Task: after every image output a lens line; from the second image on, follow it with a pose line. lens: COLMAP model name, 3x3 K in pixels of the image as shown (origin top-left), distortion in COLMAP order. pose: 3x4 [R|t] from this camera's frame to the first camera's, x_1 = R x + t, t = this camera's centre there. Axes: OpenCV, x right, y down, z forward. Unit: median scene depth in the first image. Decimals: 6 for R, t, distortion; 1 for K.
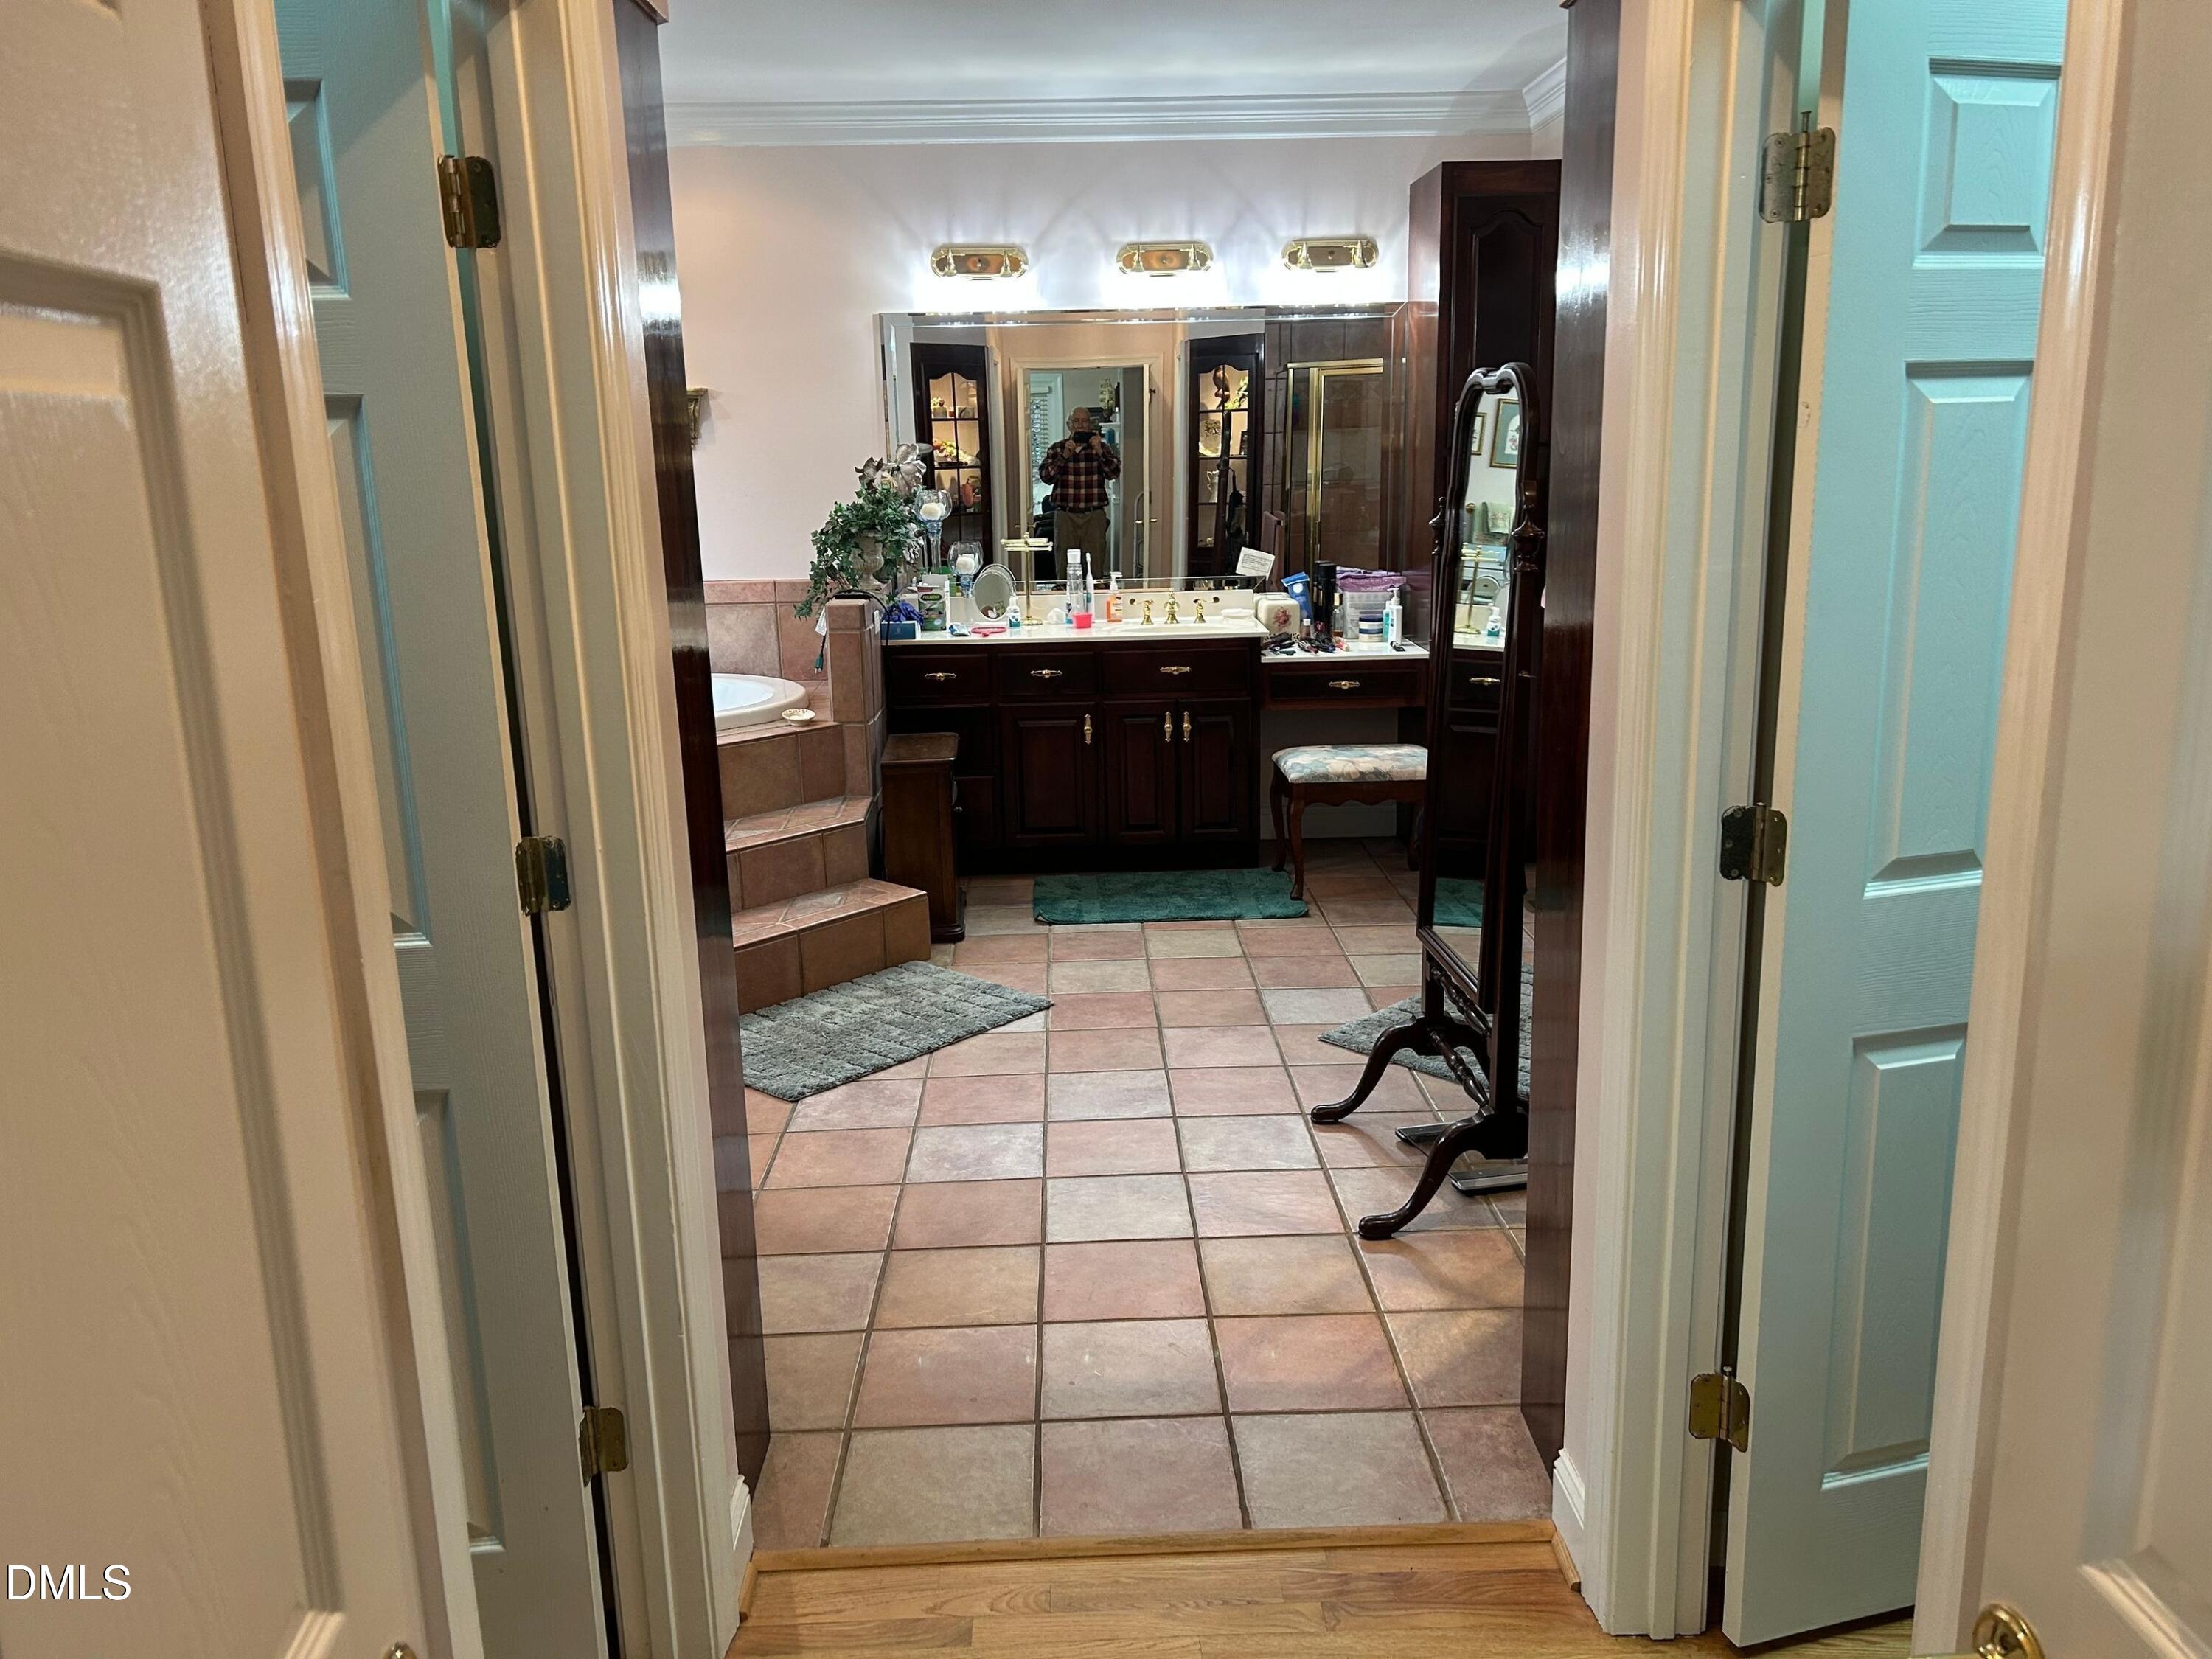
lens RADIAL K [[1697.4, 0, 1106.0], [0, 1697.4, 829.5], [0, 0, 1]] dist [0.045059, -0.047796]
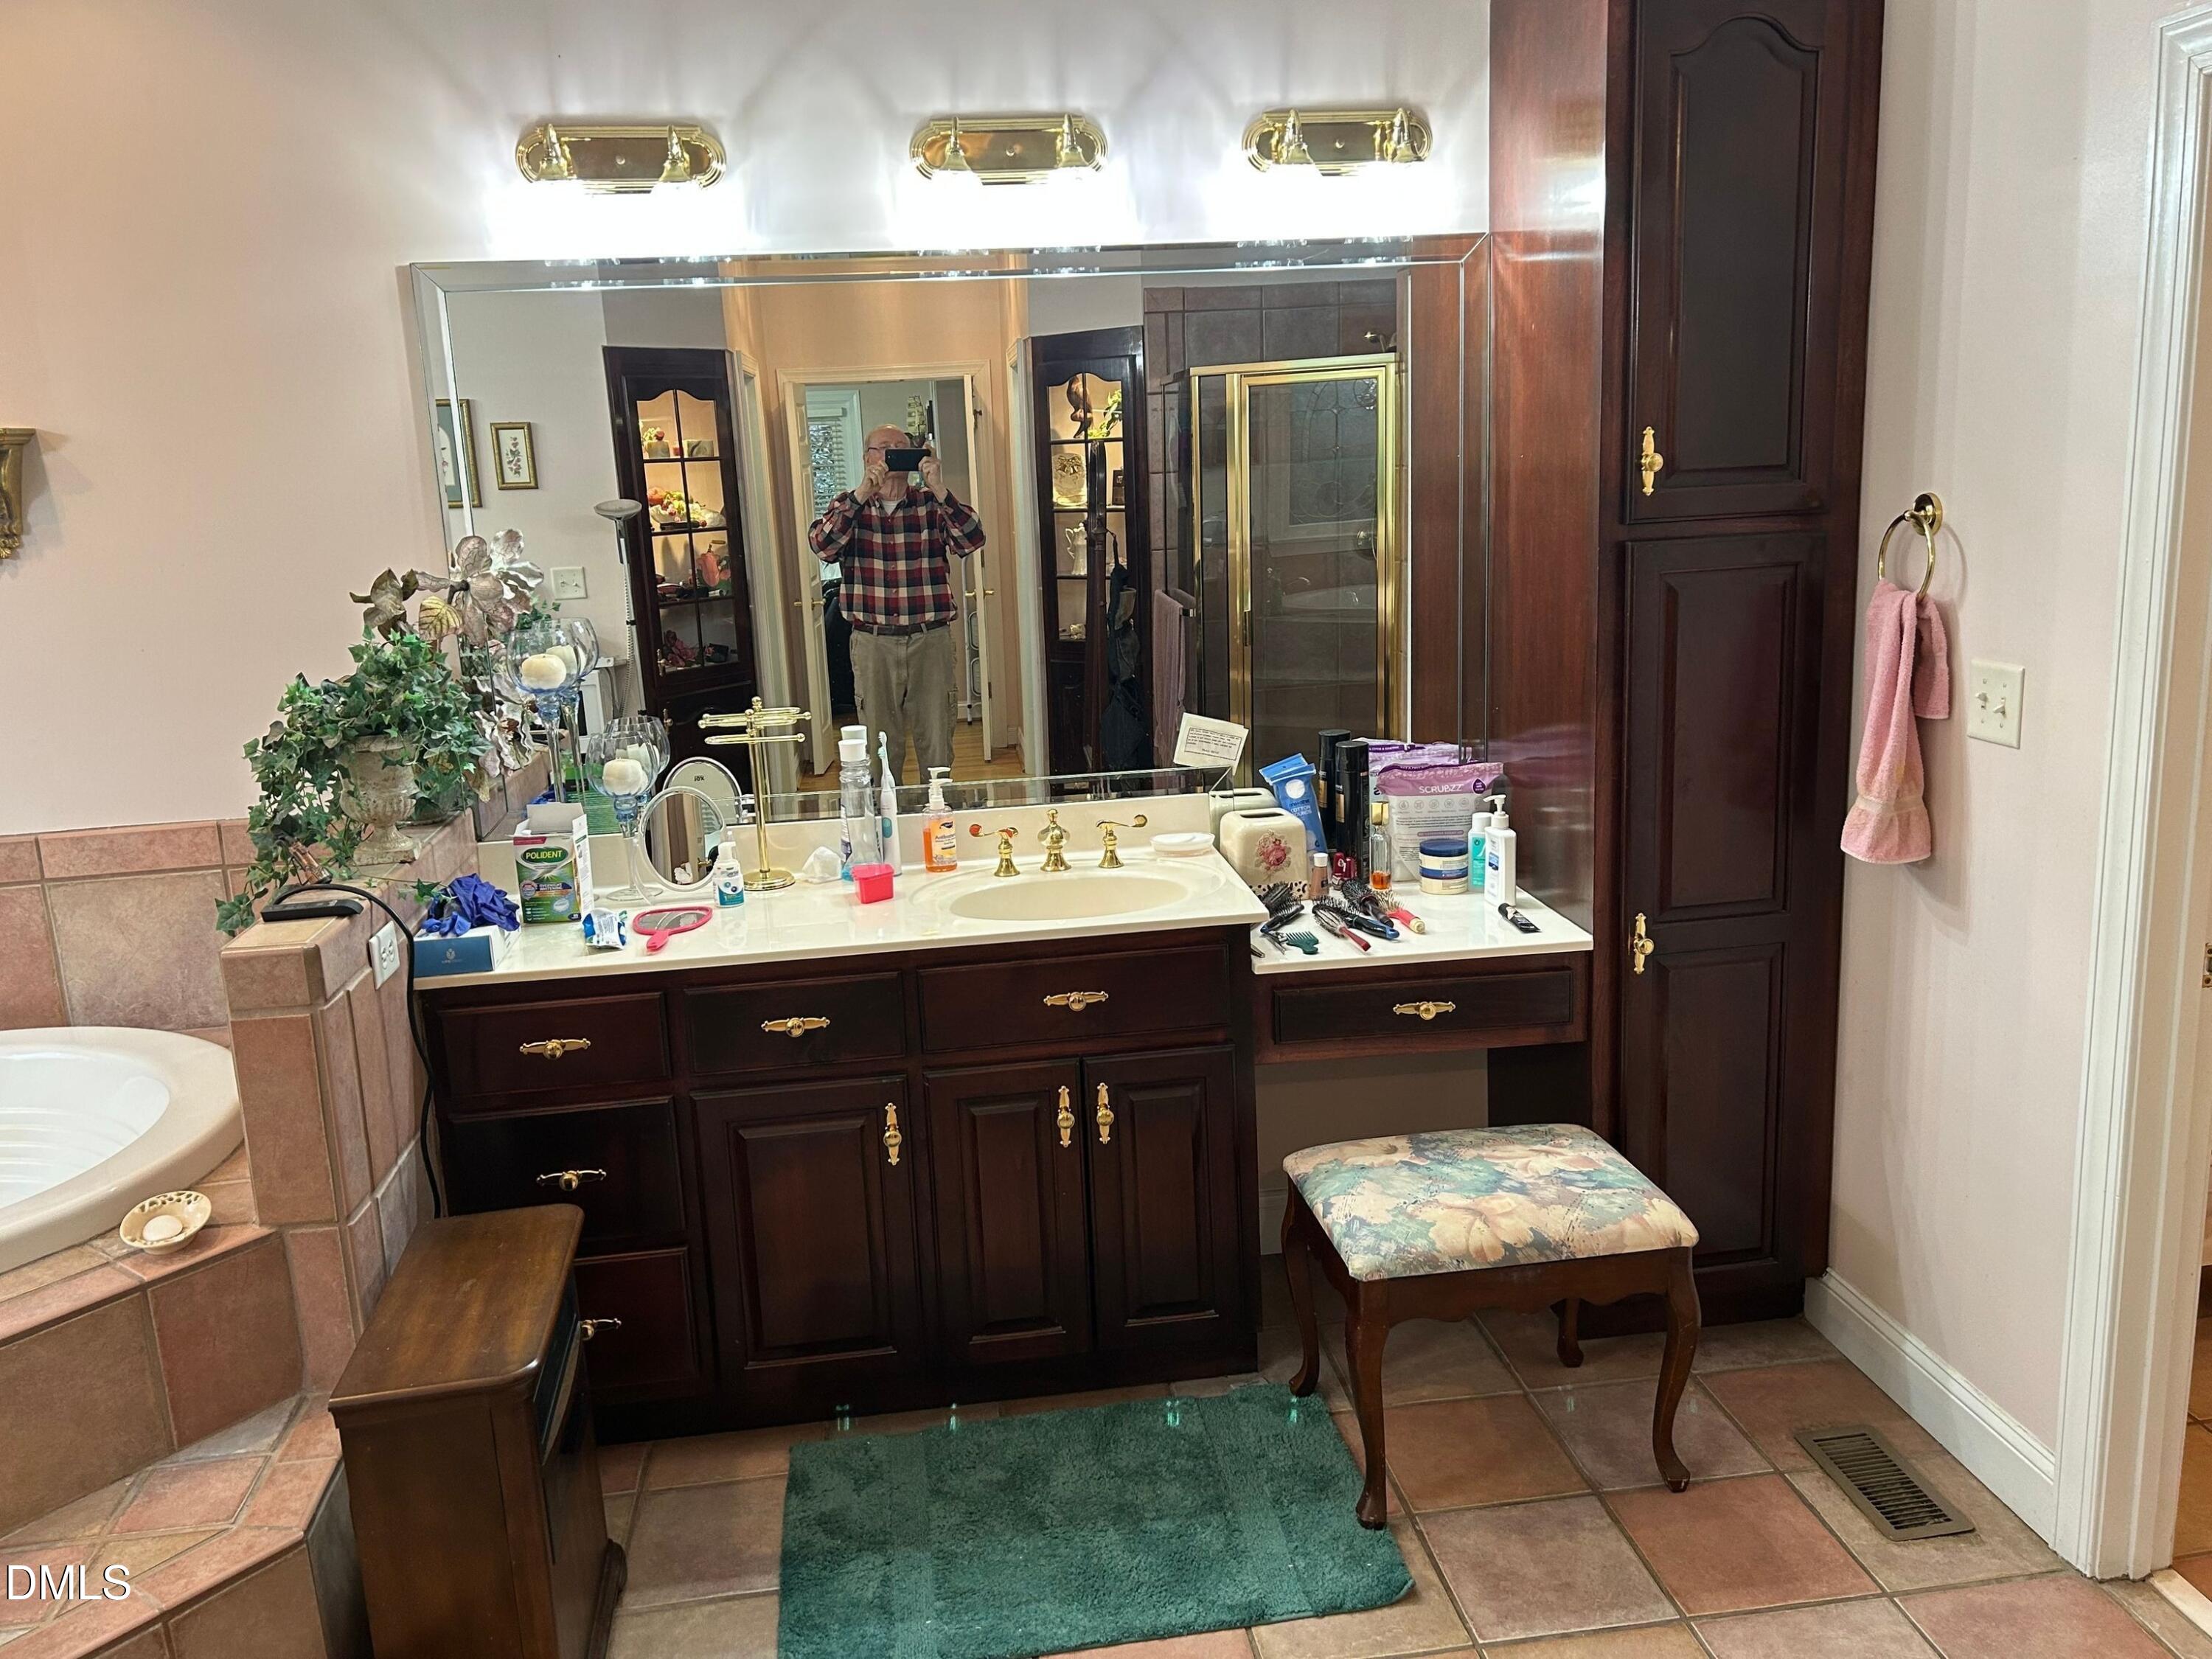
lens RADIAL K [[1834.2, 0, 1172.1], [0, 1834.2, 819.9], [0, 0, 1]] dist [0.101386, -0.248607]
pose [[0.990934, -0.044653, 0.126711, 0.004756], [0.048873, 0.998343, -0.030391, -0.120347], [-0.125144, 0.036309, 0.991474, 0.462567]]
